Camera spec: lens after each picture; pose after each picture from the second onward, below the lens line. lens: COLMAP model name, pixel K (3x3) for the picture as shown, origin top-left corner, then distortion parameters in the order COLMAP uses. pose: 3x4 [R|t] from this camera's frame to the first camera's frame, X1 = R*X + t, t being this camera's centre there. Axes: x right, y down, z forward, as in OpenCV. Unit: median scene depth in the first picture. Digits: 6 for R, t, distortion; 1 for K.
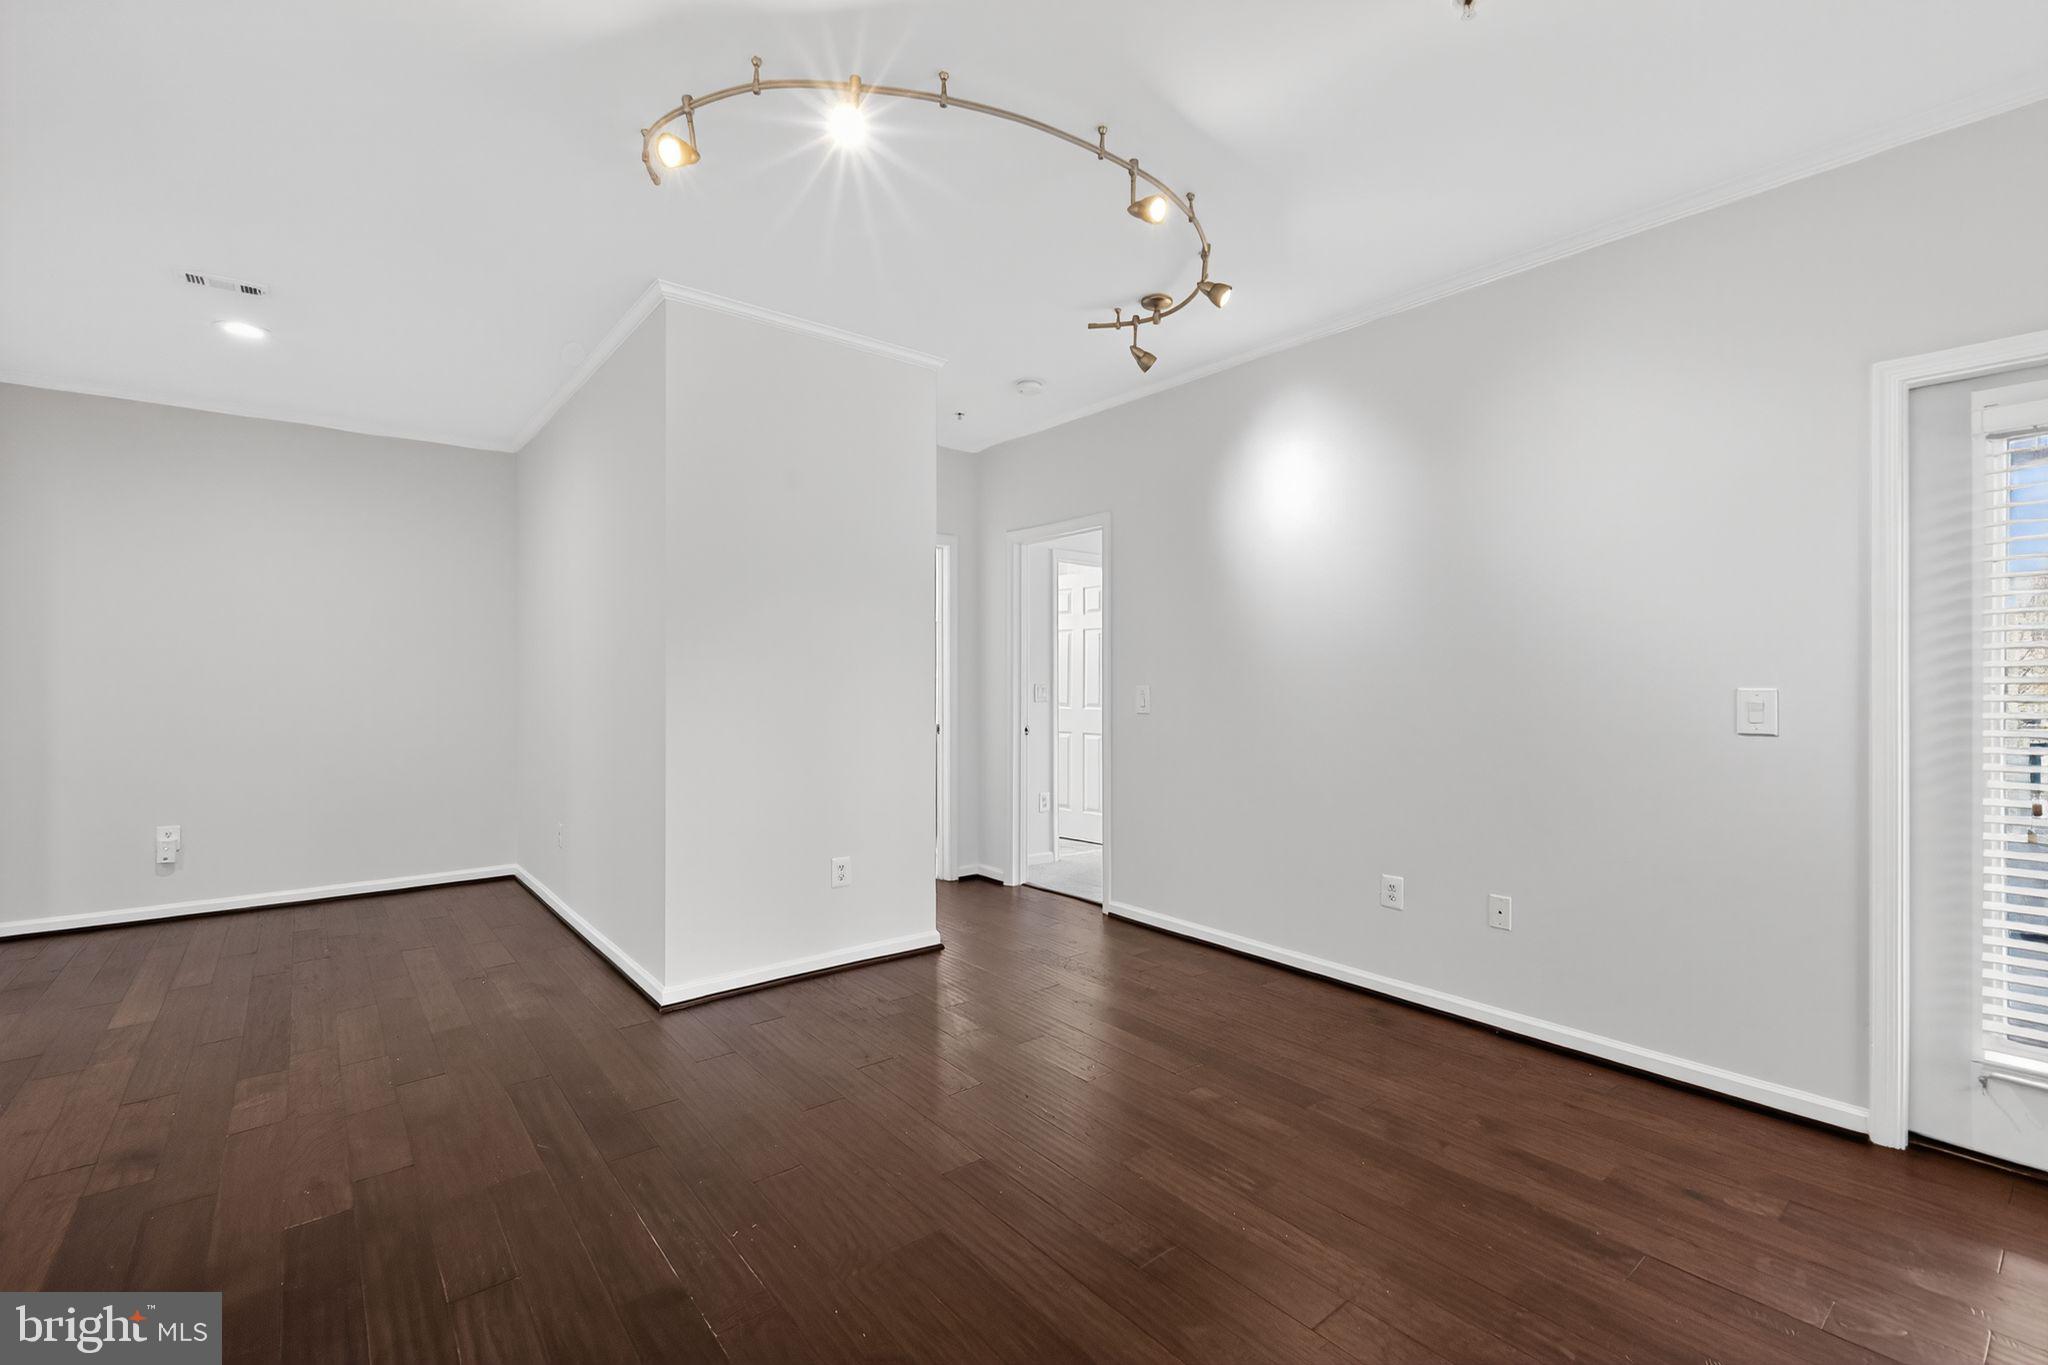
lens RADIAL K [[889.2, 0, 1024.0], [0, 889.2, 682.5], [0, 0, 1]] dist [0.004011, -0.000105]
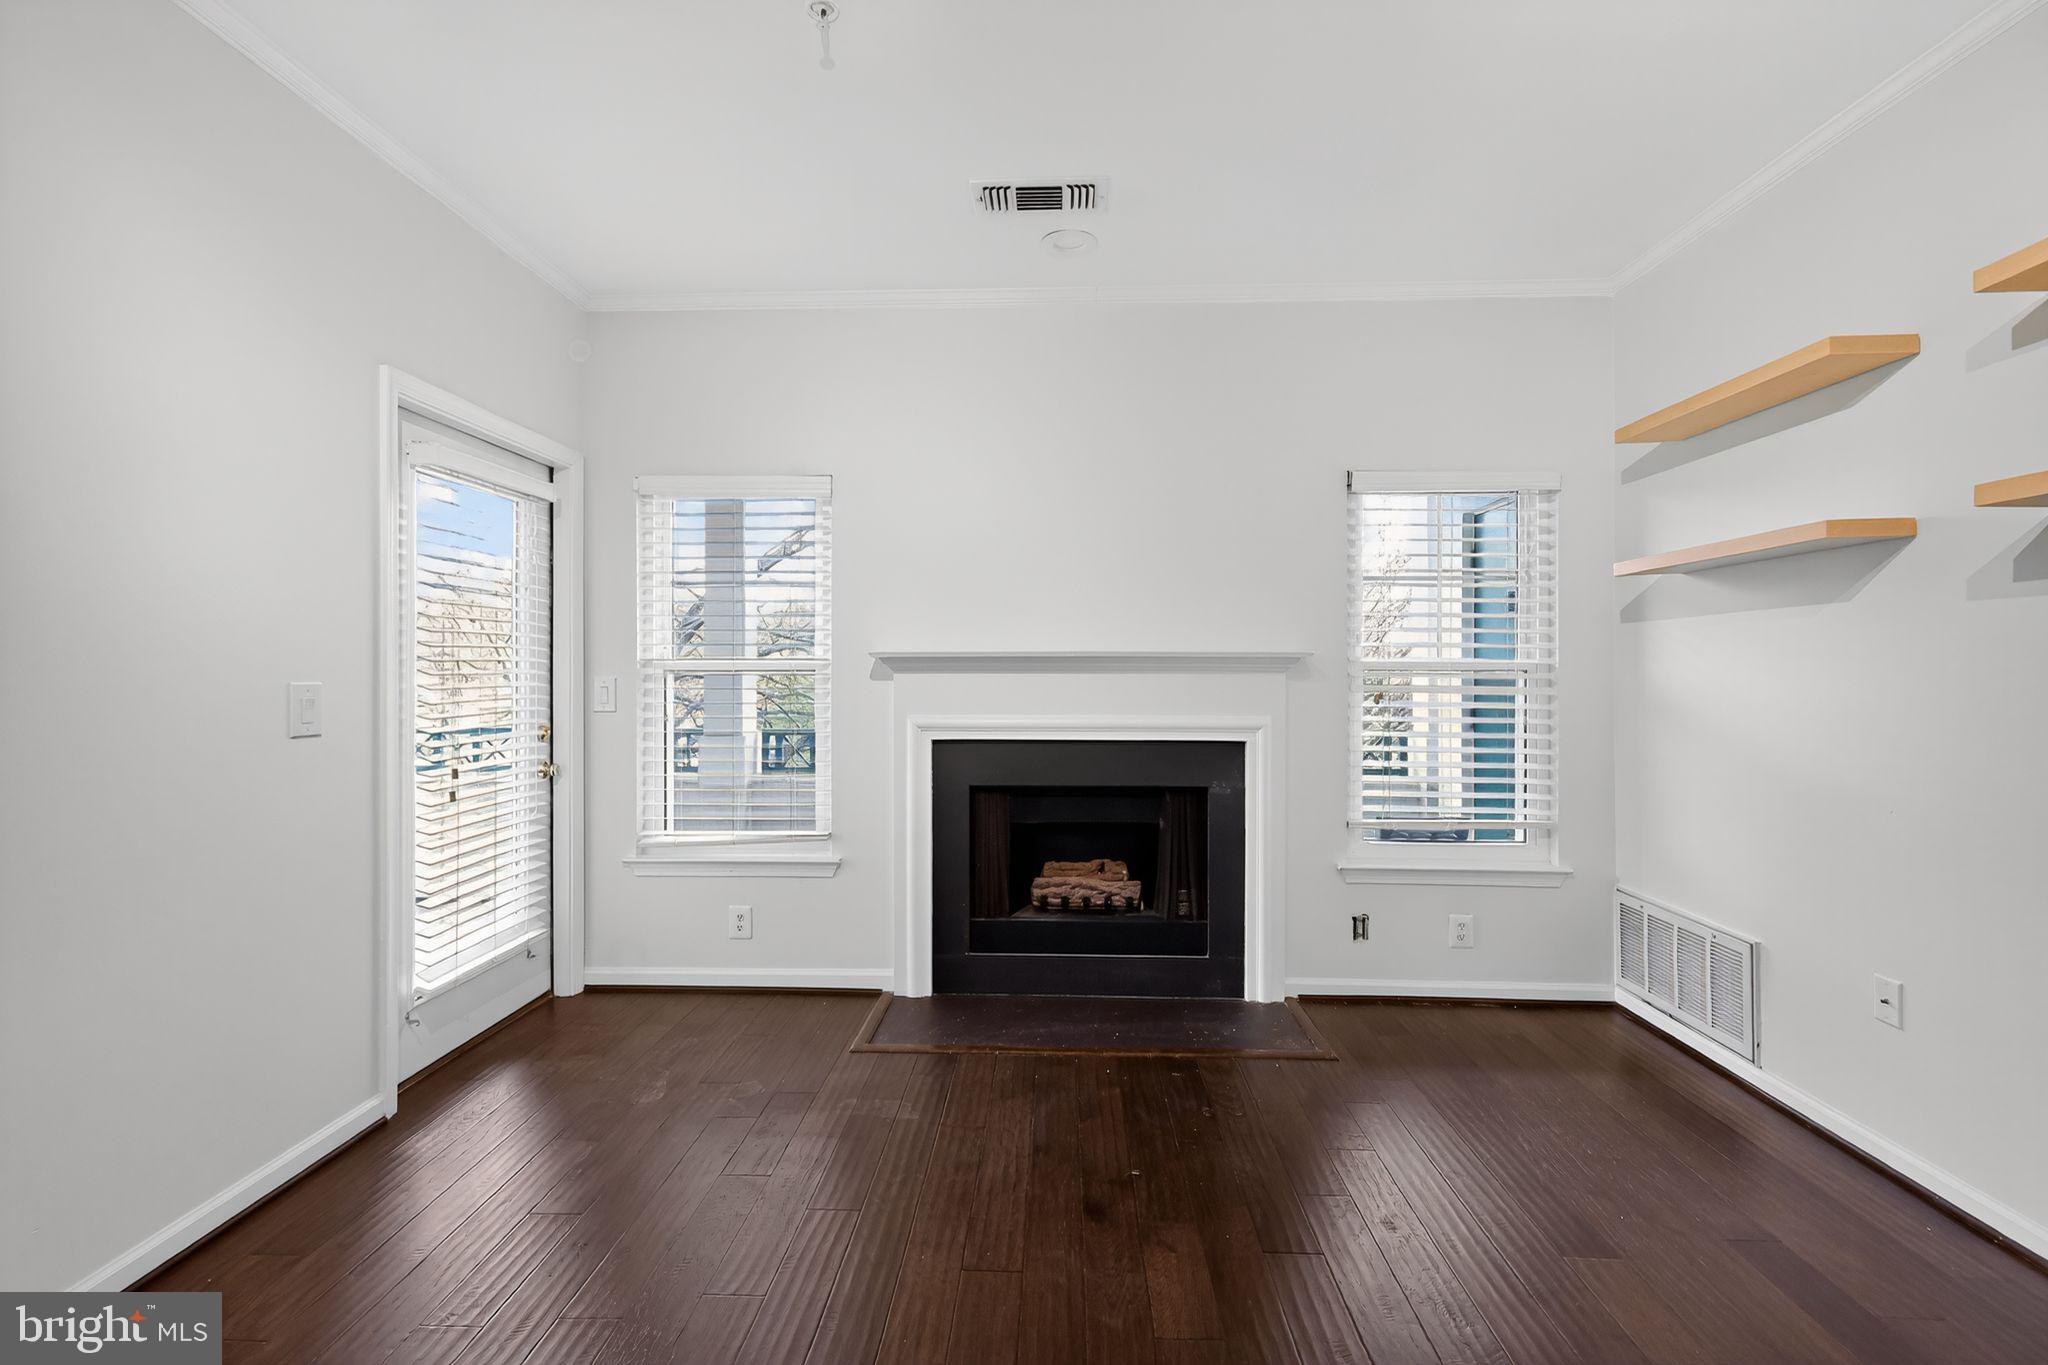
lens RADIAL K [[905.0, 0, 1026.0], [0, 905.0, 666.3], [0, 0, 1]] dist [0.002692, 0.000153]
pose [[-0.751677, -0.000969, 0.659531, -0.205784], [0.001409, 0.999994, 0.003075, -0.007764], [-0.659530, 0.003241, -0.751671, 0.918185]]
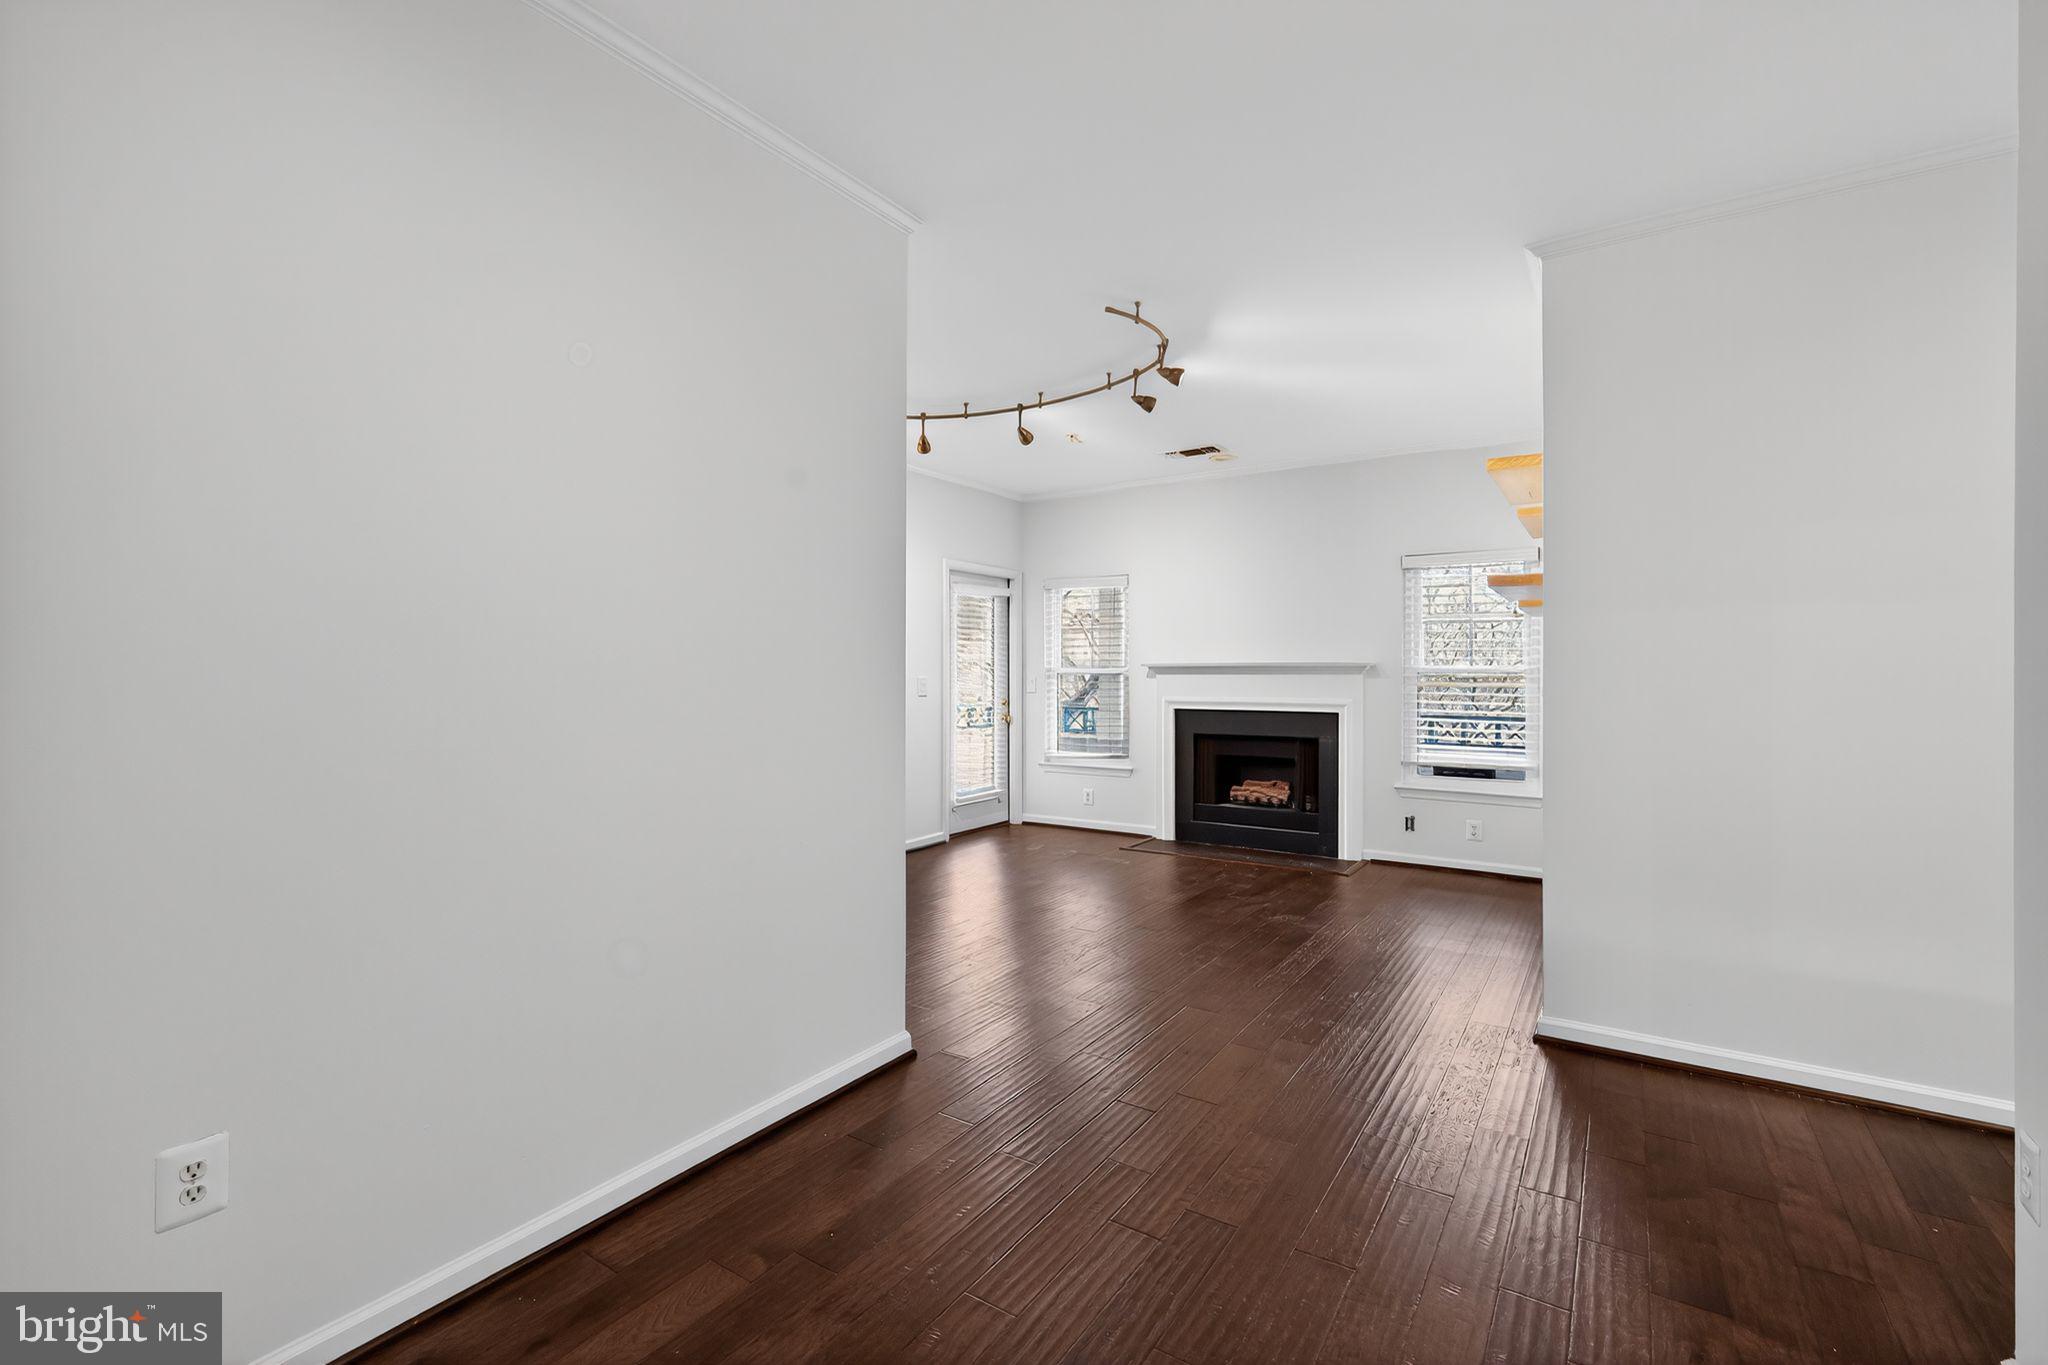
lens RADIAL K [[923.2, 0, 1016.7], [0, 923.2, 682.9], [0, 0, 1]] dist [-0.000435, -0.000076]
pose [[-0.293237, -0.011520, 0.955970, -1.281897], [0.004097, 0.999903, 0.013306, -0.007317], [-0.956031, 0.007819, -0.293161, 1.144409]]
